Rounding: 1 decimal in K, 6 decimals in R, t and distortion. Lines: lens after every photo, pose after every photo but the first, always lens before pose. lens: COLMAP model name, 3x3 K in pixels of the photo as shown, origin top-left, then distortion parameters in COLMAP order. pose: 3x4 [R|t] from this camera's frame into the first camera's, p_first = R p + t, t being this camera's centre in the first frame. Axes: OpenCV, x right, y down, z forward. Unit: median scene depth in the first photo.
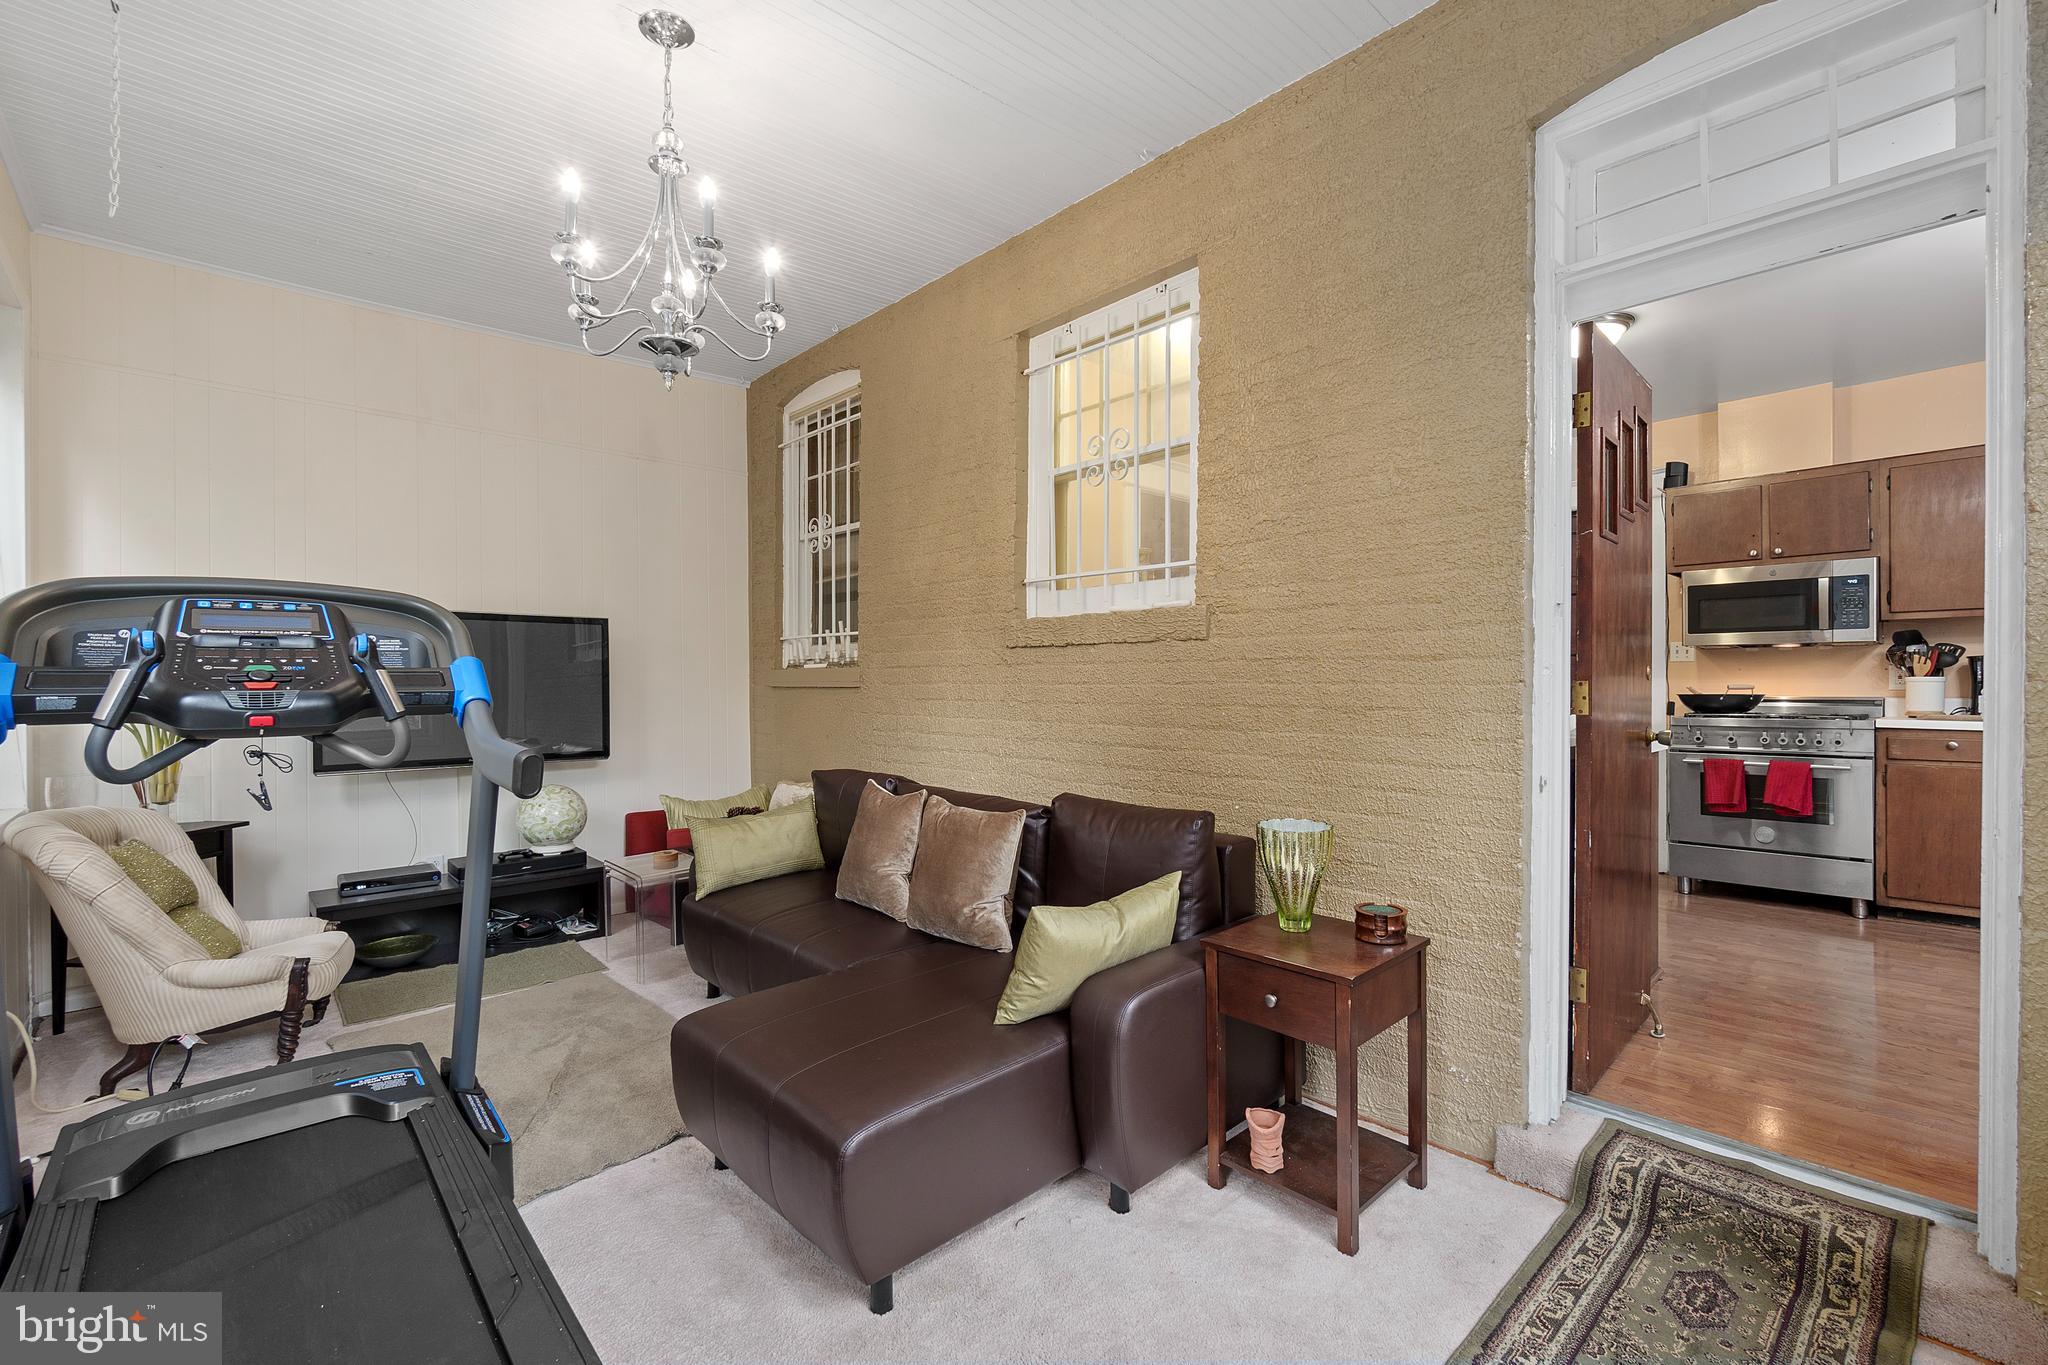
lens RADIAL K [[876.4, 0, 1023.9], [0, 876.4, 671.5], [0, 0, 1]] dist [-0.003431, 0.000113]
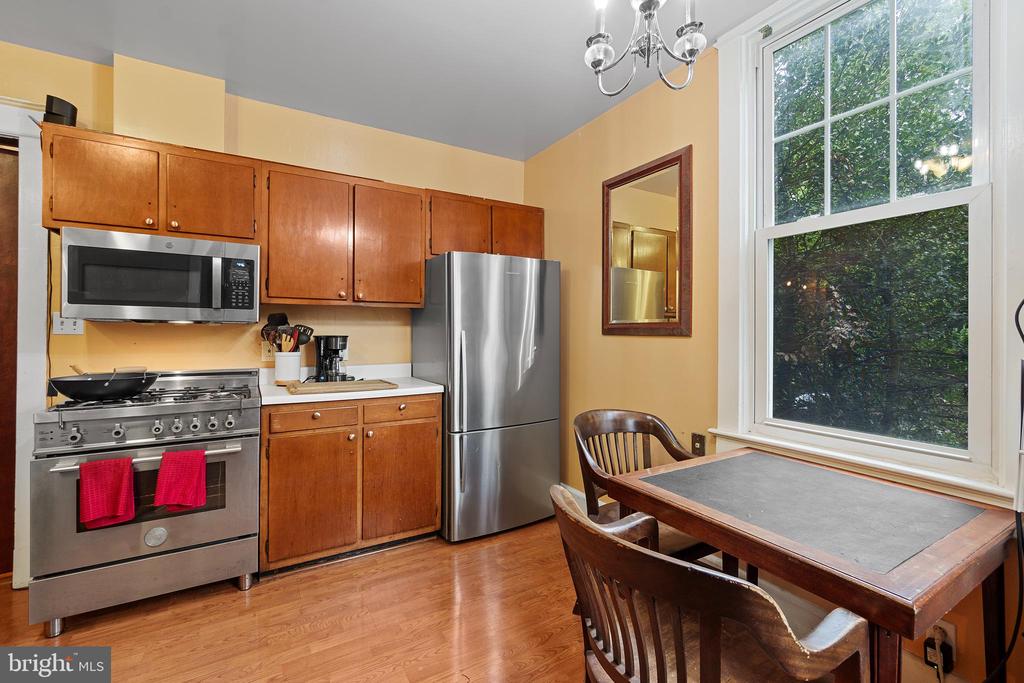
lens RADIAL K [[438.2, 0, 511.9], [0, 438.2, 336.0], [0, 0, 1]] dist [-0.003431, 0.000113]
pose [[0.200998, -0.002380, 0.979589, 0.486276], [-0.018033, 0.999819, 0.006129, -0.025148], [-0.979426, -0.018897, 0.200919, 0.561064]]
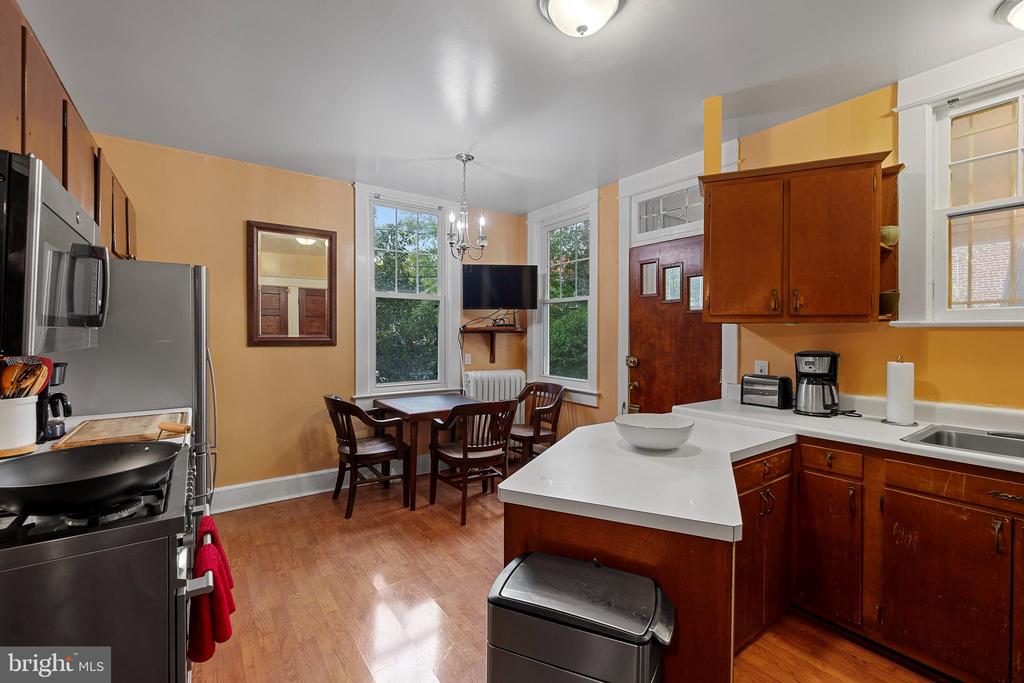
lens RADIAL K [[438.2, 0, 511.9], [0, 438.2, 336.0], [0, 0, 1]] dist [-0.003431, 0.000113]
pose [[-0.992841, -0.001867, 0.119427, 0.587904], [-0.002971, 0.999955, -0.009062, -0.037953], [-0.119405, -0.009351, -0.992802, 1.324275]]
